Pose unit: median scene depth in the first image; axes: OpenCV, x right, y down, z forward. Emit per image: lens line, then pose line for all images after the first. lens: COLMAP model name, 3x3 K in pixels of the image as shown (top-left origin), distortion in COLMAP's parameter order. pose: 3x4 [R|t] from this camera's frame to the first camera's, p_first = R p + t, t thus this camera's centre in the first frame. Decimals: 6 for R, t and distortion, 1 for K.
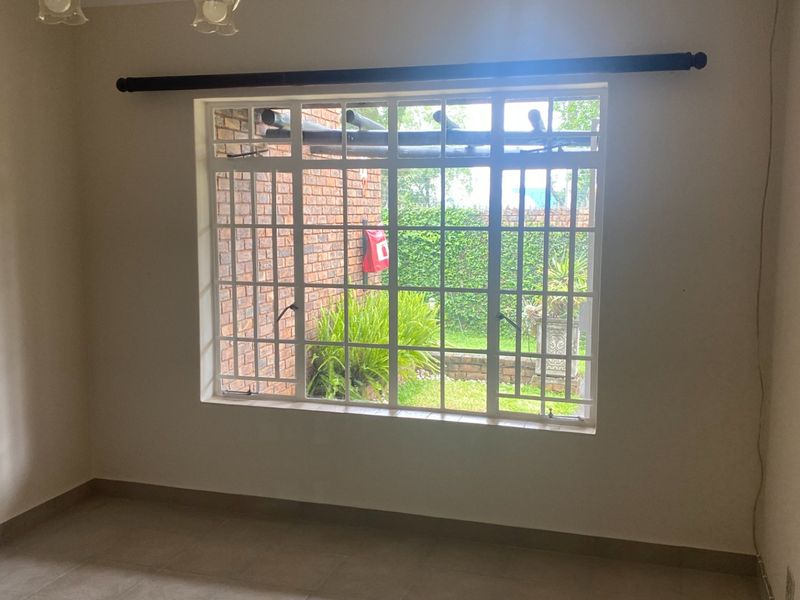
lens RADIAL K [[812.7, 0, 403.4], [0, 812.7, 300.7], [0, 0, 1]] dist [0.078185, 0.000000]
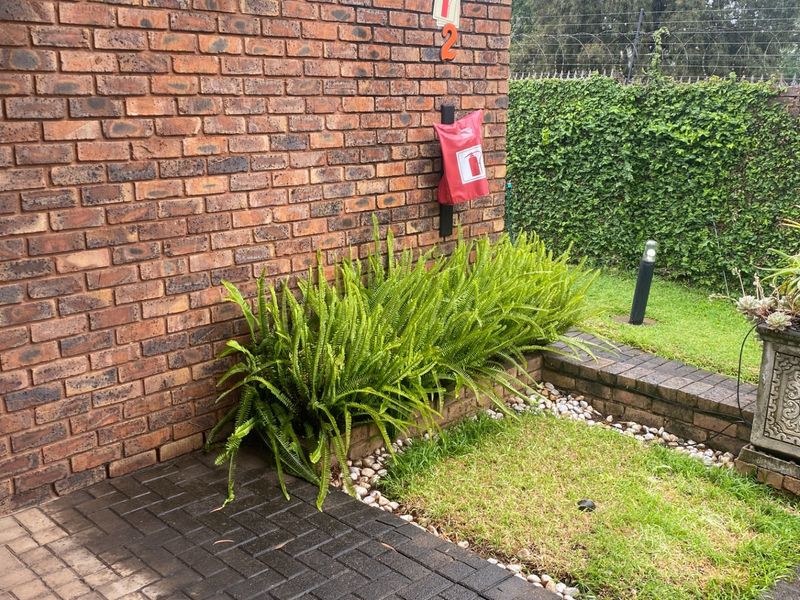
lens RADIAL K [[812.7, 0, 399.7], [0, 812.7, 297.0], [0, 0, 1]] dist [0.078185, 0.000000]
pose [[0.885695, 0.109566, -0.451154, 0.132852], [-0.048765, 0.988333, 0.144289, -0.036501], [0.461699, -0.105795, 0.880705, 0.357240]]
